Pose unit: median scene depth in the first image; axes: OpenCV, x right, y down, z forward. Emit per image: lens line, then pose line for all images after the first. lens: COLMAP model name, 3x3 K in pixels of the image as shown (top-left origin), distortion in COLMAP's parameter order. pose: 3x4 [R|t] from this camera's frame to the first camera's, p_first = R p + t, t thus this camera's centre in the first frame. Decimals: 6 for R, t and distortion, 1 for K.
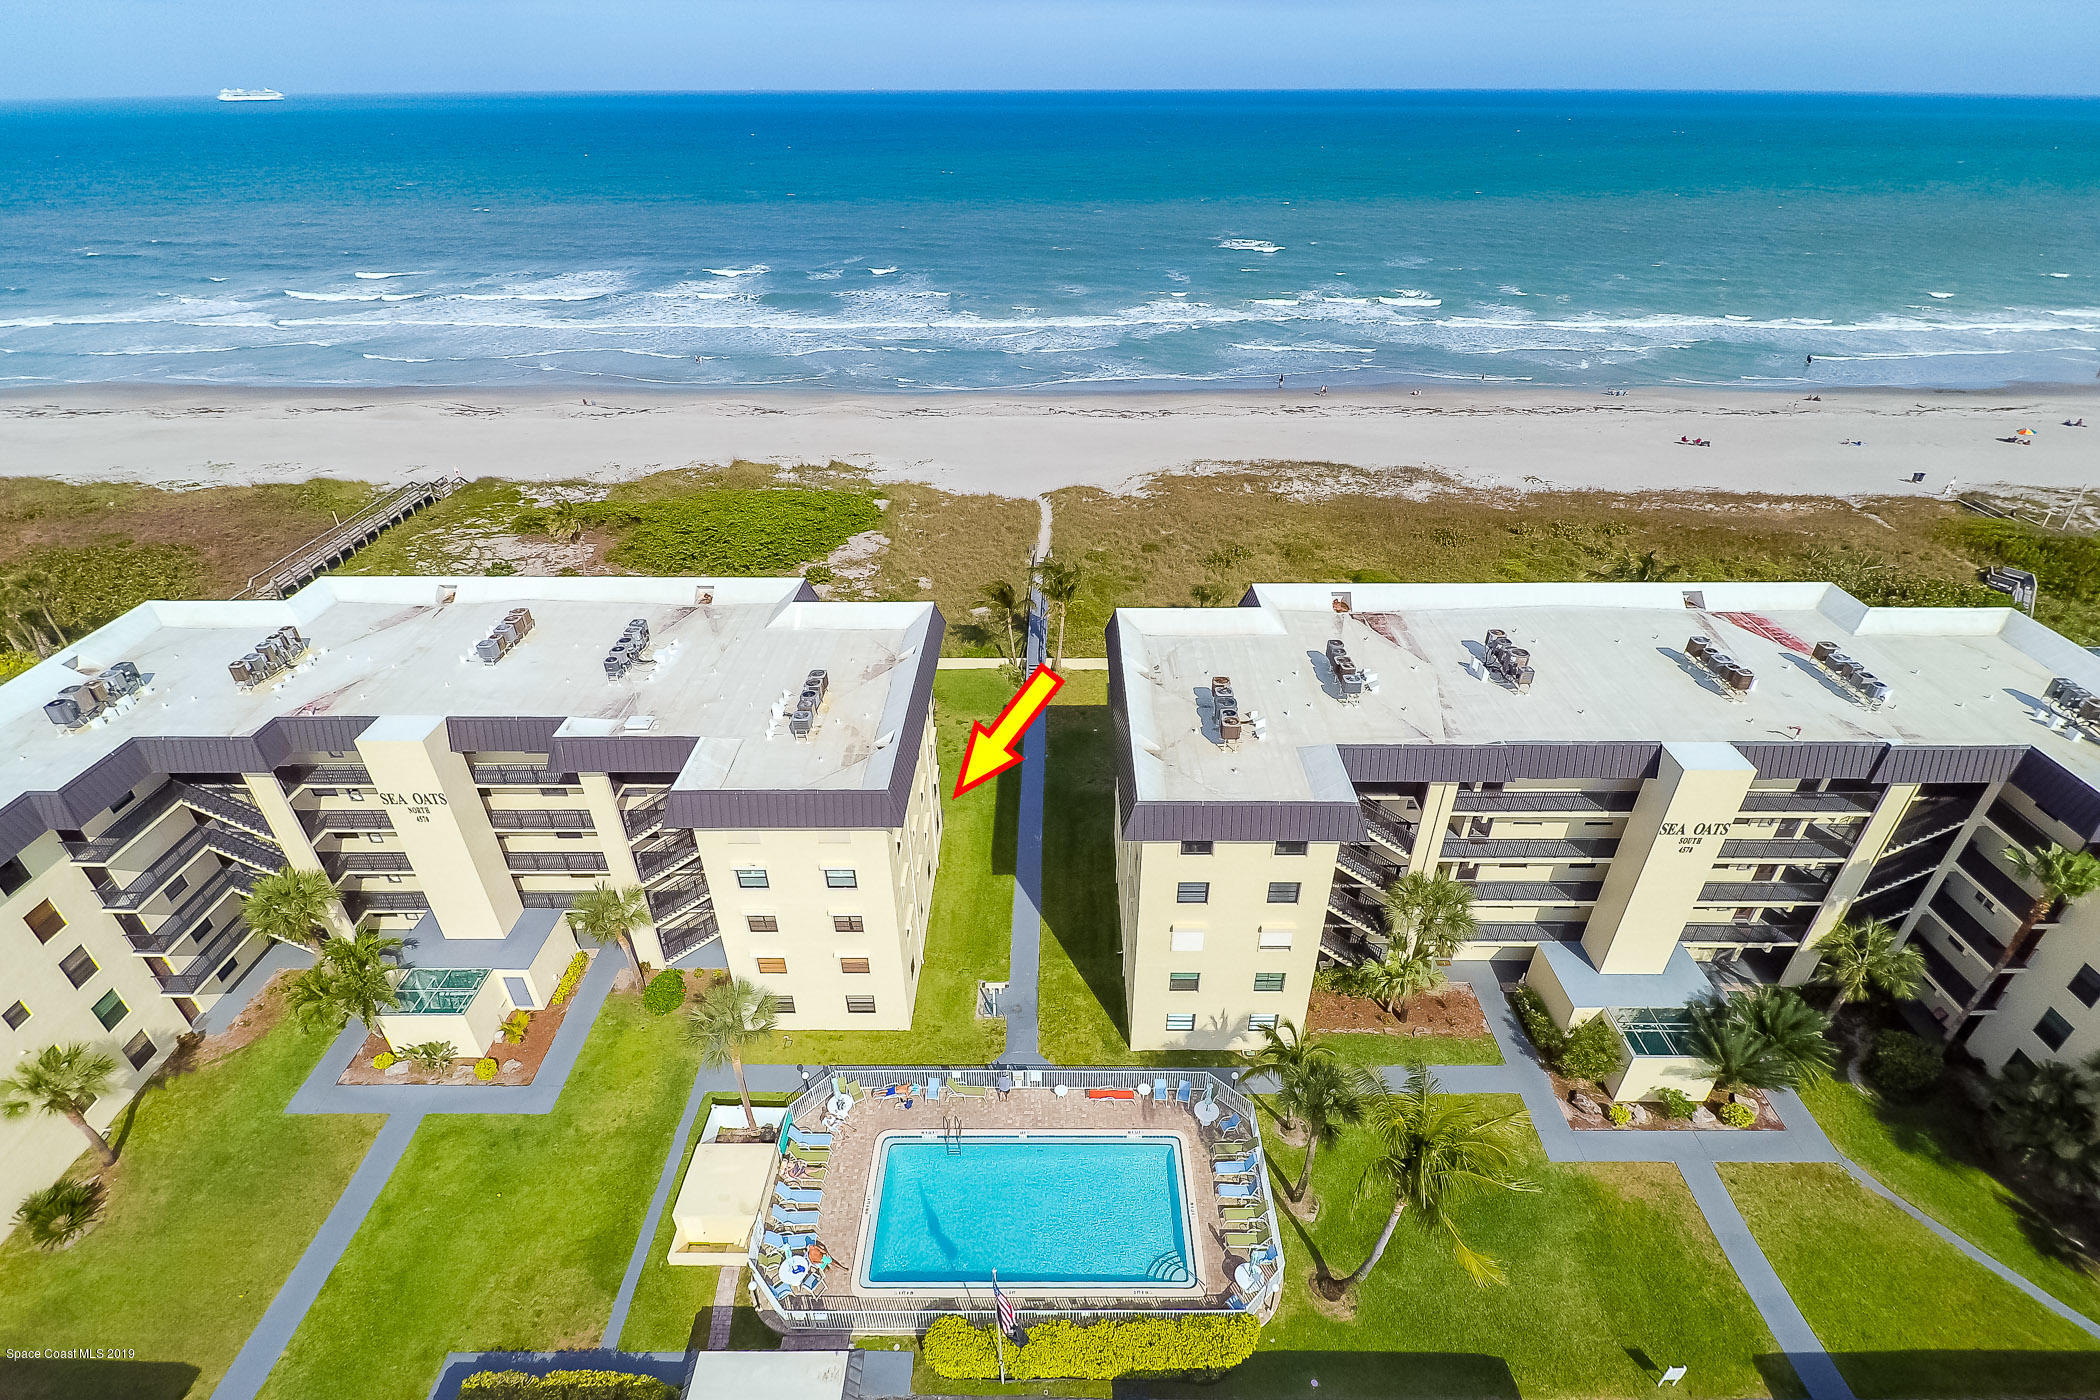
lens RADIAL K [[1053.3, 0, 1051.6], [0, 1053.3, 825.7], [0, 0, 1]] dist [0.012887, -0.013652]
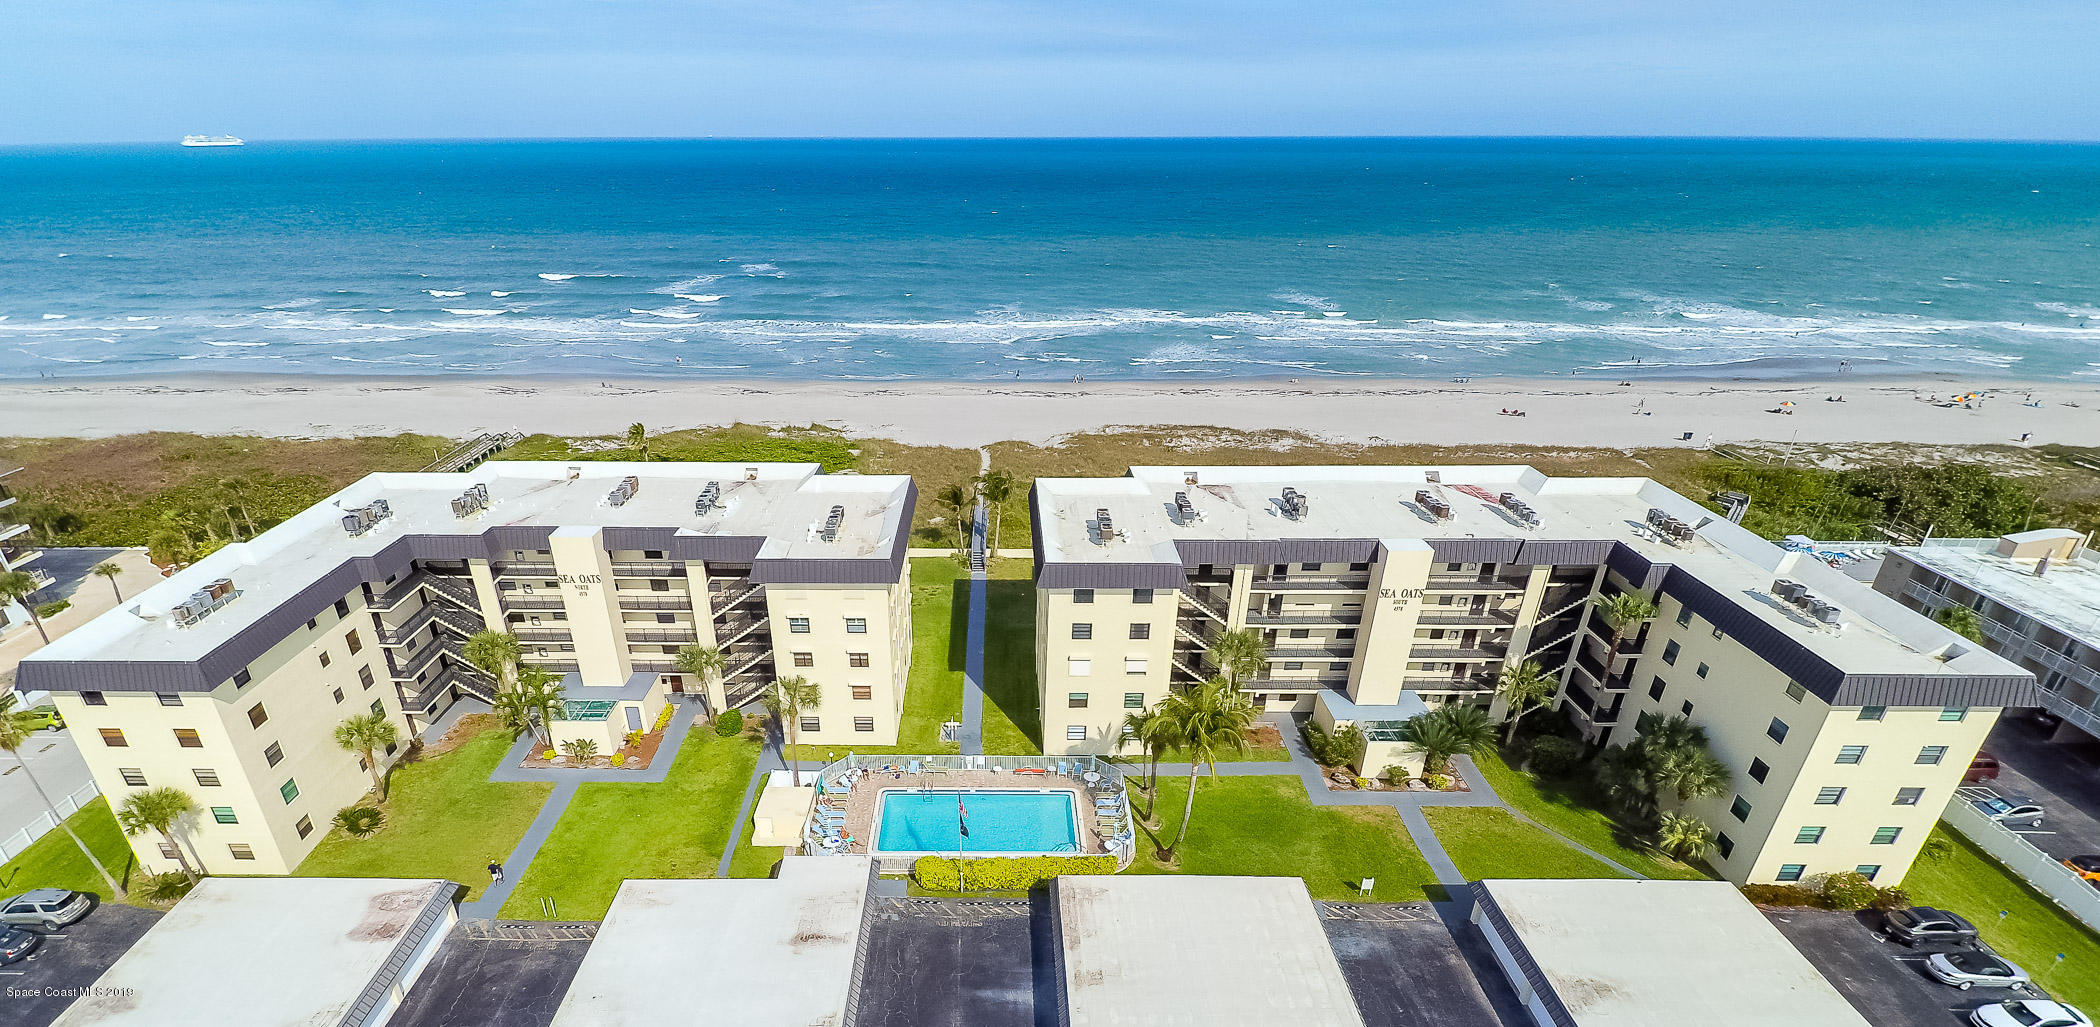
lens RADIAL K [[1007.4, 0, 984.4], [0, 1007.4, 736.2], [0, 0, 1]] dist [0.011820, -0.005028]
pose [[0.999993, 0.002558, -0.002830, -0.005081], [-0.002759, 0.997281, -0.073635, 0.298373], [0.002634, 0.073642, 0.997281, -0.437156]]
